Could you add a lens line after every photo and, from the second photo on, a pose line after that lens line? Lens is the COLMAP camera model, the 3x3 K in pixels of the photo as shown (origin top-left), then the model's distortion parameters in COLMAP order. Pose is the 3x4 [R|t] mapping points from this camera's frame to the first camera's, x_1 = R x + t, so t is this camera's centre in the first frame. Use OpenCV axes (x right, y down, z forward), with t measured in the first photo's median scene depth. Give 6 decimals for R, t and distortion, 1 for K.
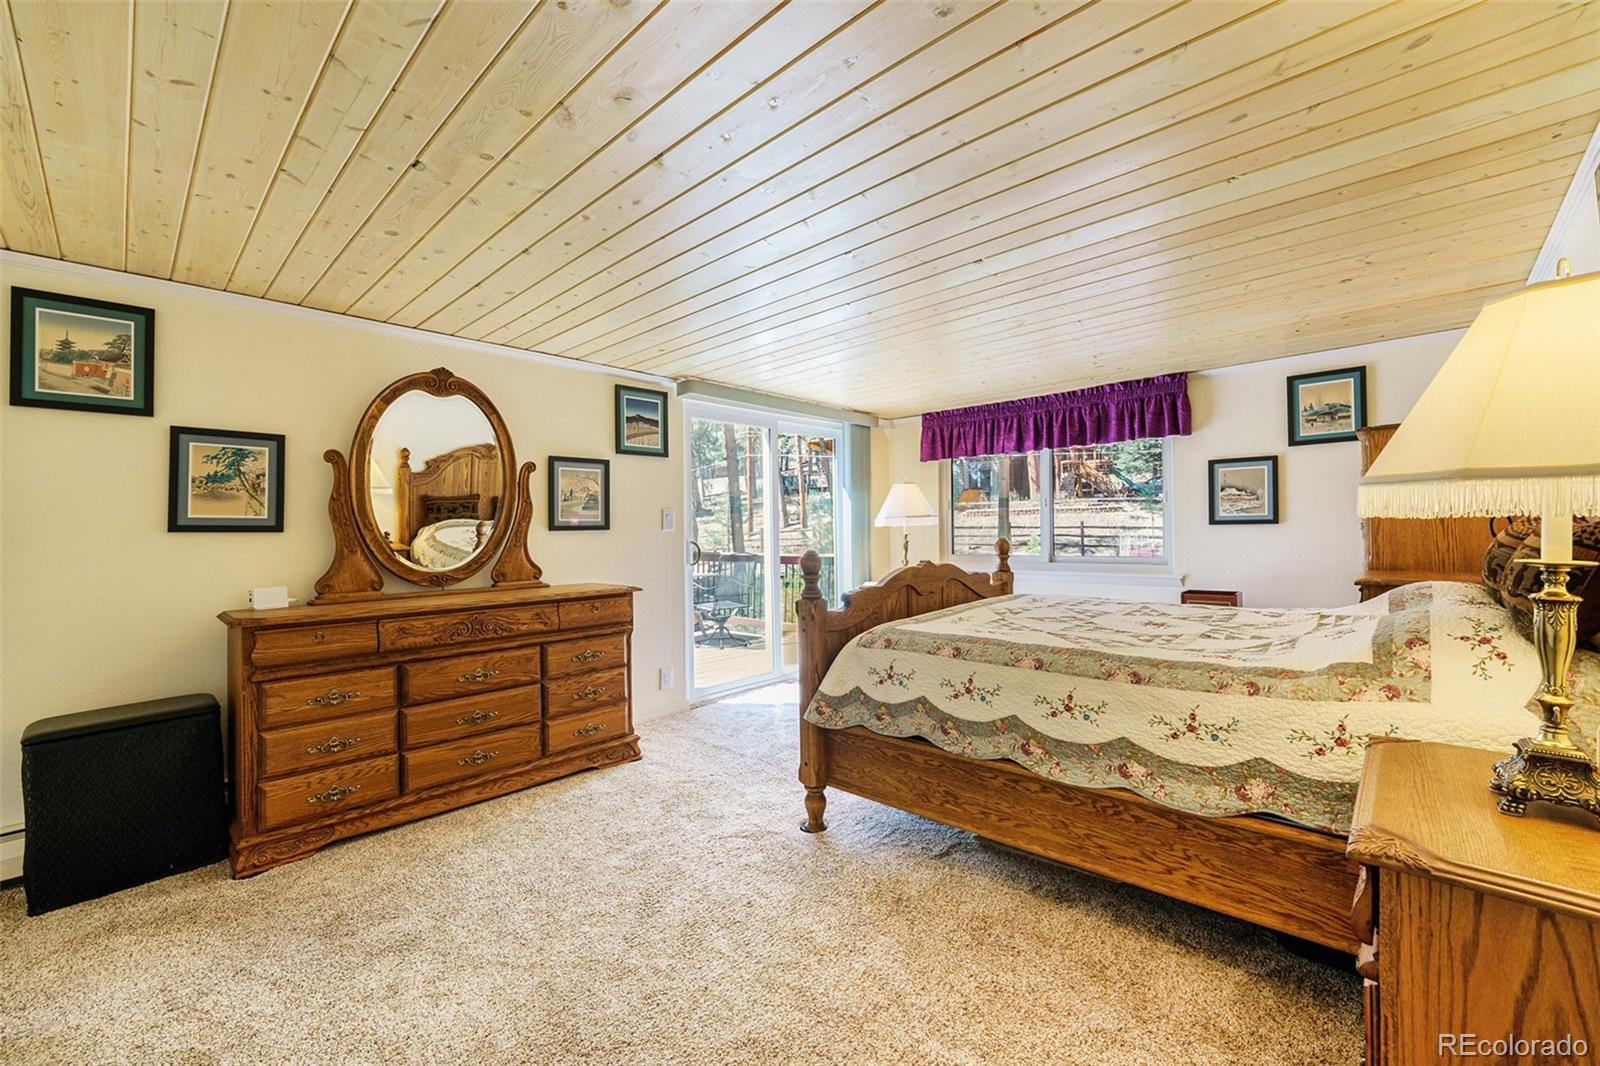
lens RADIAL K [[670.2, 0, 800.0], [0, 670.2, 533.0], [0, 0, 1]] dist [-0.017893, -0.000038]
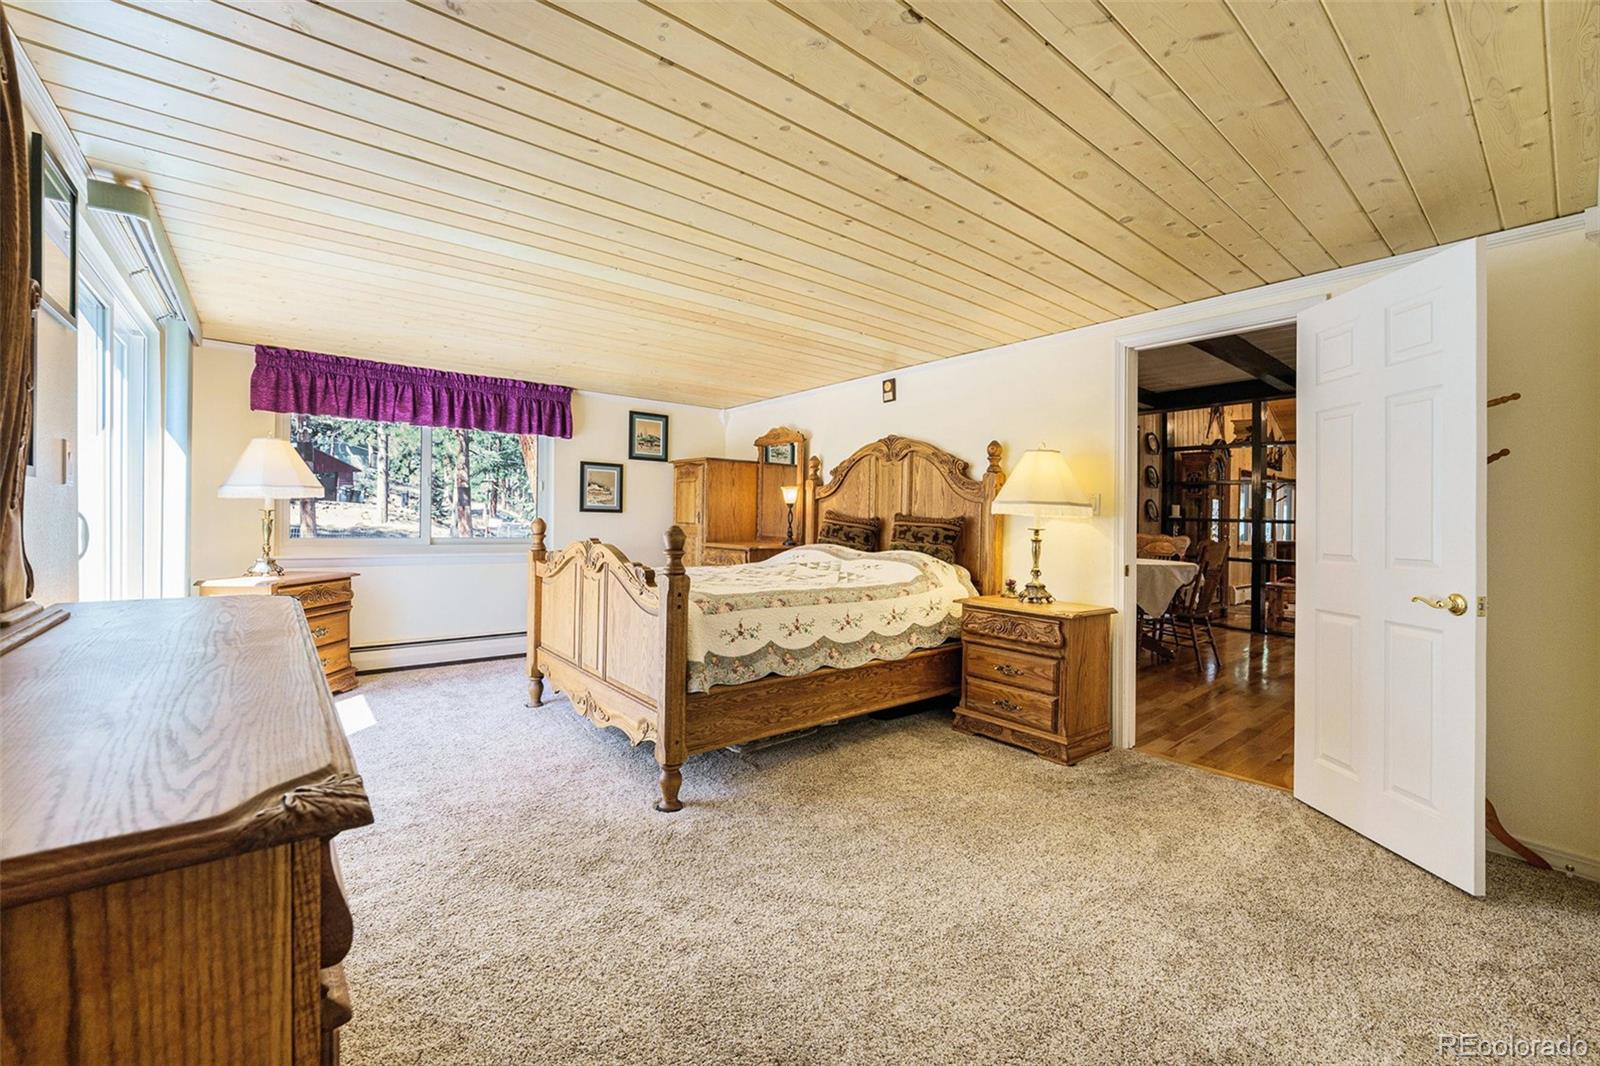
lens RADIAL K [[641.8, 0, 797.1], [0, 641.8, 522.6], [0, 0, 1]] dist [-0.001795, -0.000089]
pose [[0.136709, 0.017106, 0.990464, -0.619299], [-0.017216, 0.999741, -0.014890, 0.022208], [-0.990462, -0.015016, 0.136968, 0.476708]]
